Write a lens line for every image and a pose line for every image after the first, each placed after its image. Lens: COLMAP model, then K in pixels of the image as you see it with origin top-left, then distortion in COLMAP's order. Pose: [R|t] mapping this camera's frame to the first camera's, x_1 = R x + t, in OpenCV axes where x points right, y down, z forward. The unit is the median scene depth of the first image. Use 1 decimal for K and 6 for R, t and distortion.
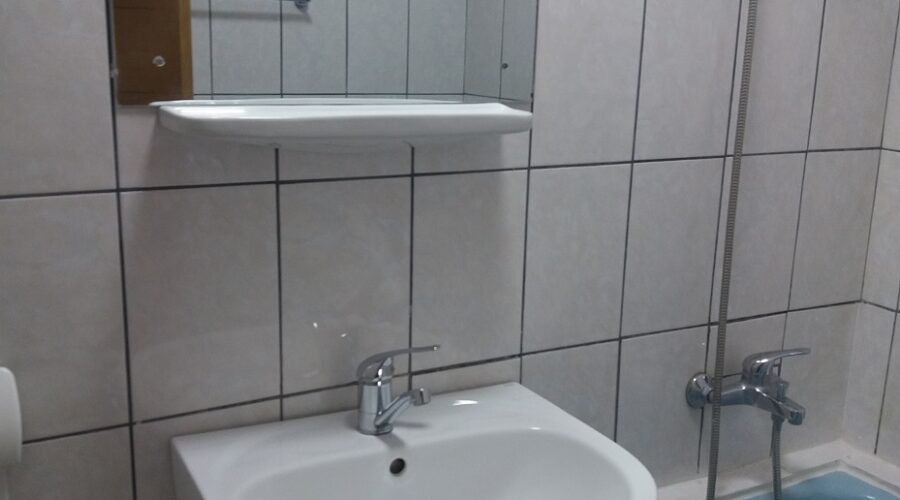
lens RADIAL K [[969.1, 0, 449.6], [0, 969.1, 271.8], [0, 0, 1]] dist [0.246913, -0.710825]
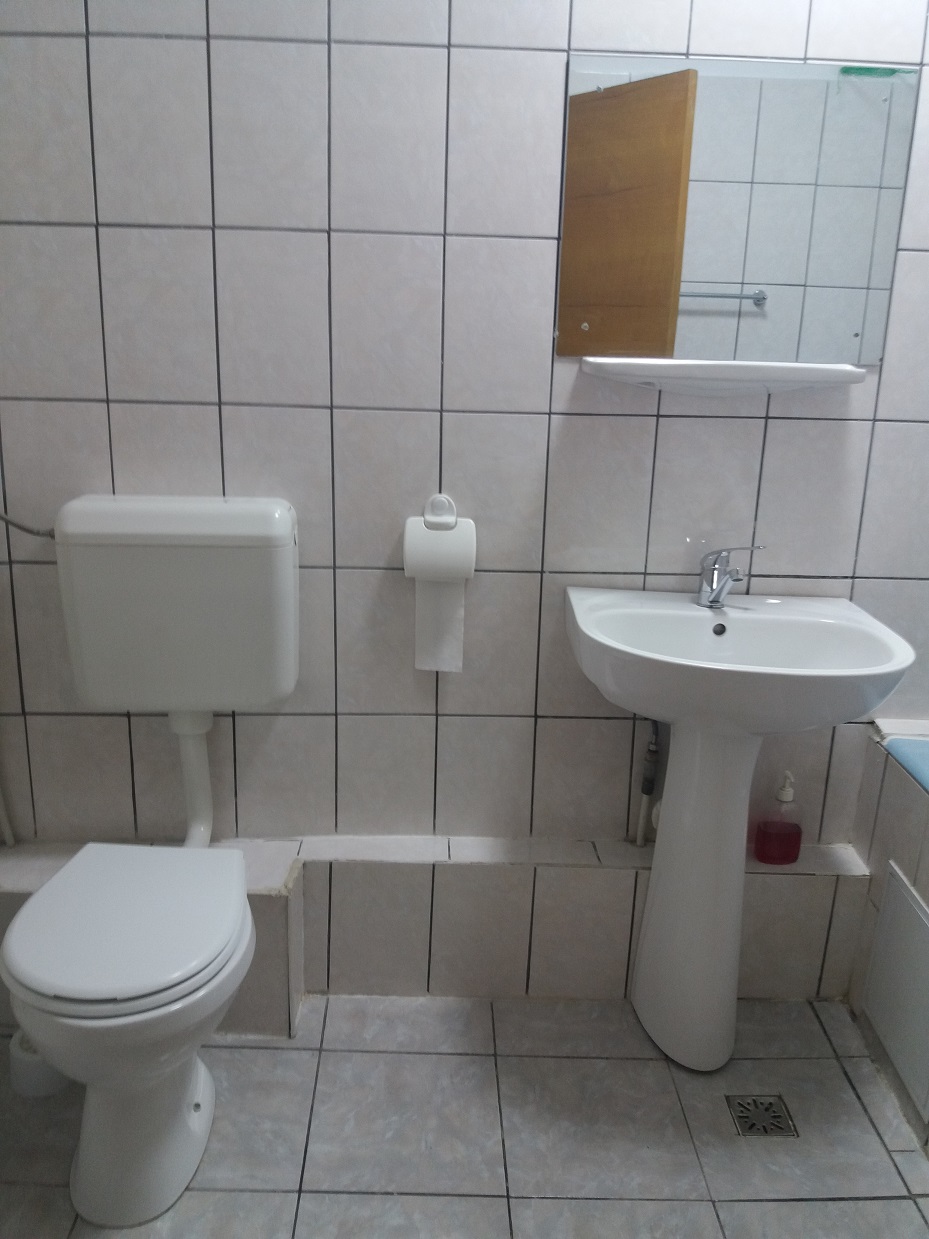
lens RADIAL K [[1019.8, 0, 464.5], [0, 1019.8, 619.5], [0, 0, 1]] dist [0.012981, -0.035403]
pose [[0.886200, 0.122413, -0.446838, 0.247199], [-0.113374, 0.992439, 0.047029, 0.149652], [0.449217, 0.008982, 0.893378, -0.391898]]
